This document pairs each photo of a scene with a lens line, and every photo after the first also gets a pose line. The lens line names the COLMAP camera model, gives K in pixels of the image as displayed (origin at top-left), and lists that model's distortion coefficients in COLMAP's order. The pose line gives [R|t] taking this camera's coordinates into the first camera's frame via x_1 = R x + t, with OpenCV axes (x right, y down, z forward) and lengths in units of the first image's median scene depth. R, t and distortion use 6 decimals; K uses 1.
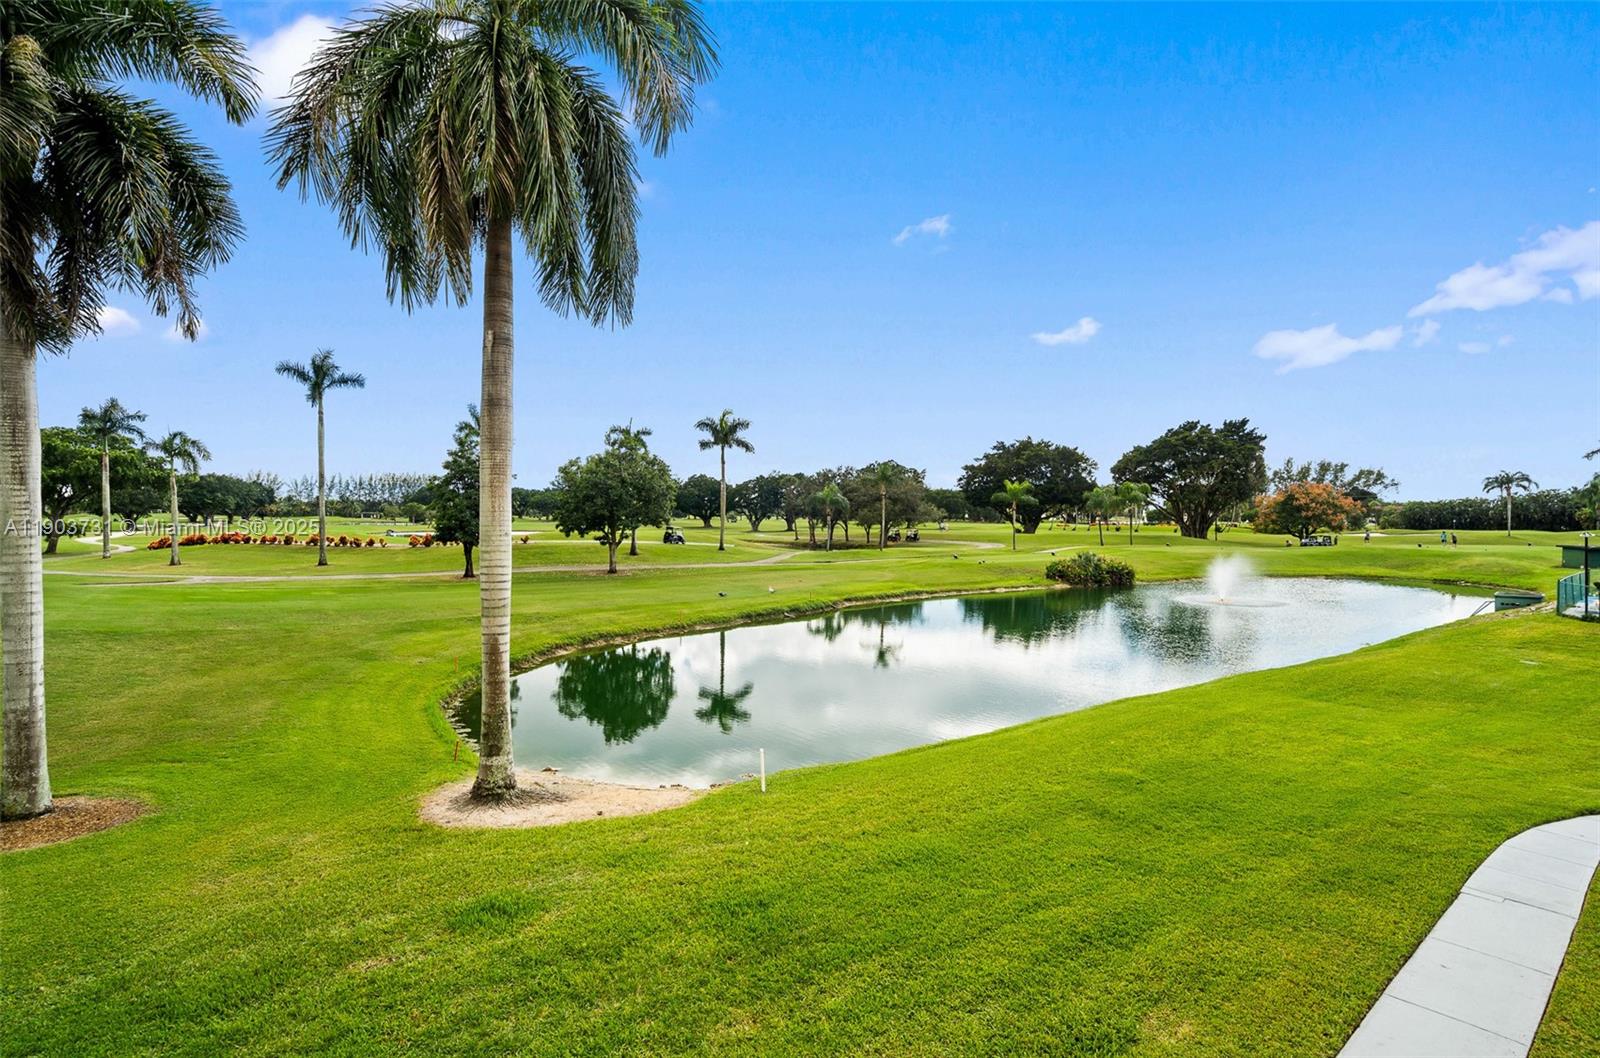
lens RADIAL K [[737.6, 0, 800.5], [0, 737.6, 523.1], [0, 0, 1]] dist [0.004043, -0.000007]
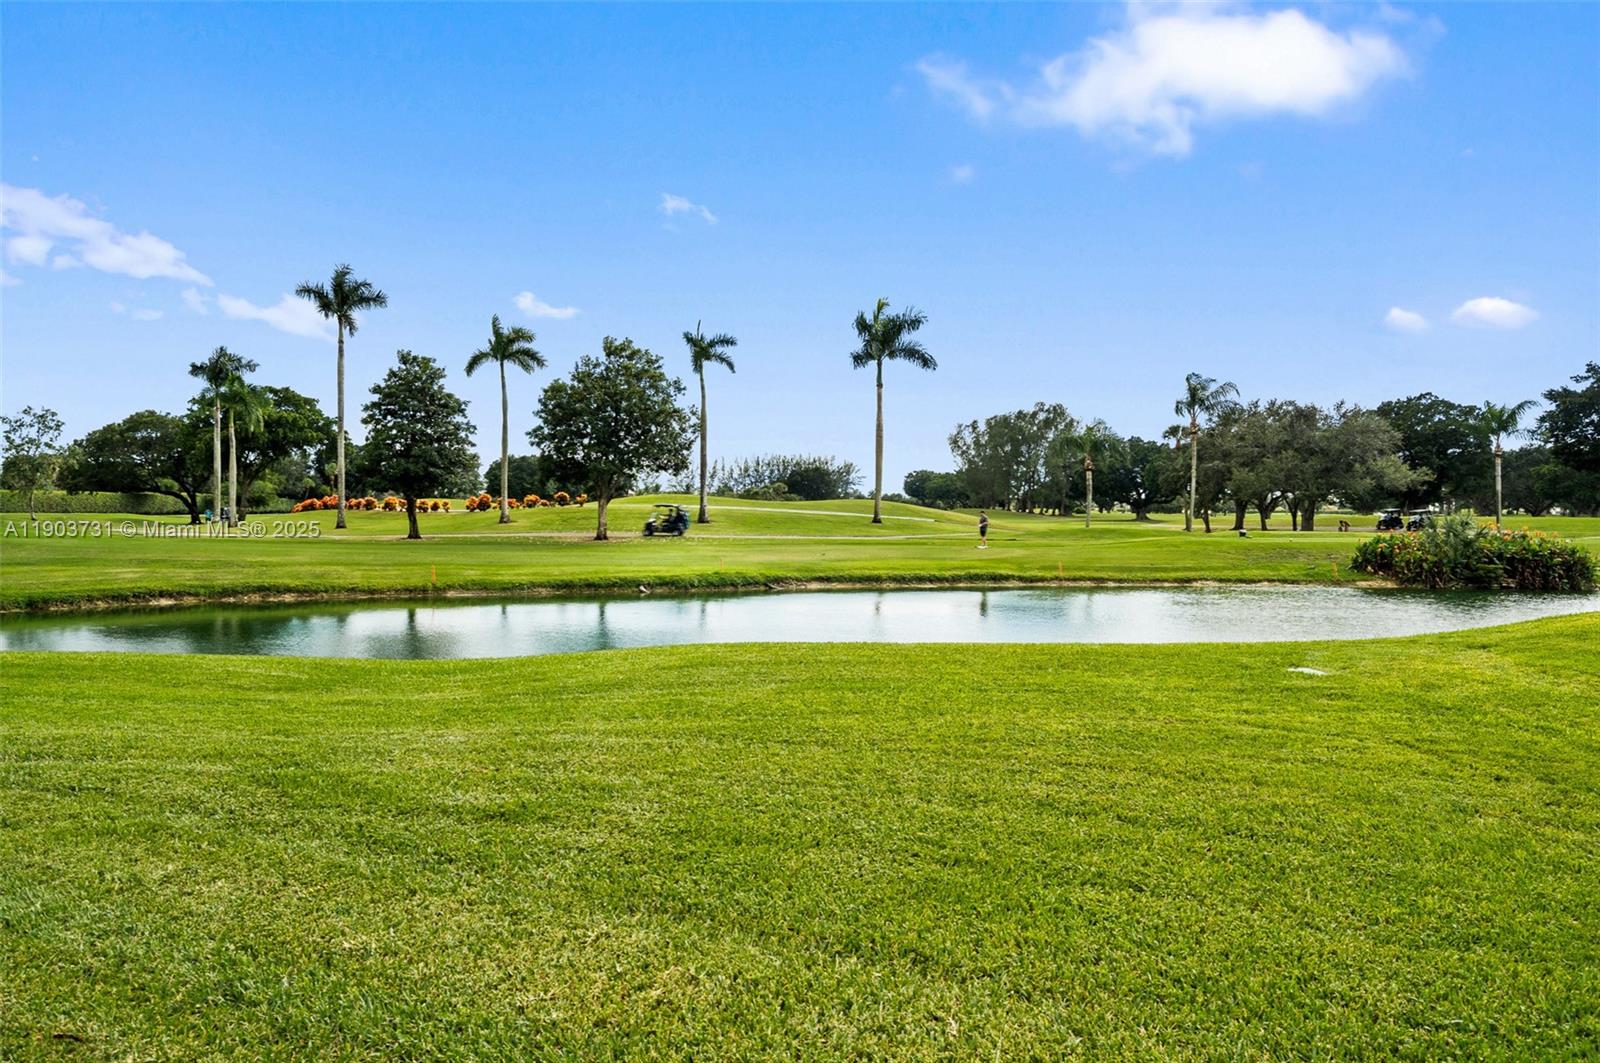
lens RADIAL K [[1106.1, 0, 799.9], [0, 1106.1, 532.5], [0, 0, 1]] dist [0.000741, -0.000942]
pose [[0.873794, 0.009086, -0.486212, 0.296159], [-0.005762, 0.999949, 0.008331, 0.036750], [0.486263, -0.004478, 0.873801, 0.135766]]
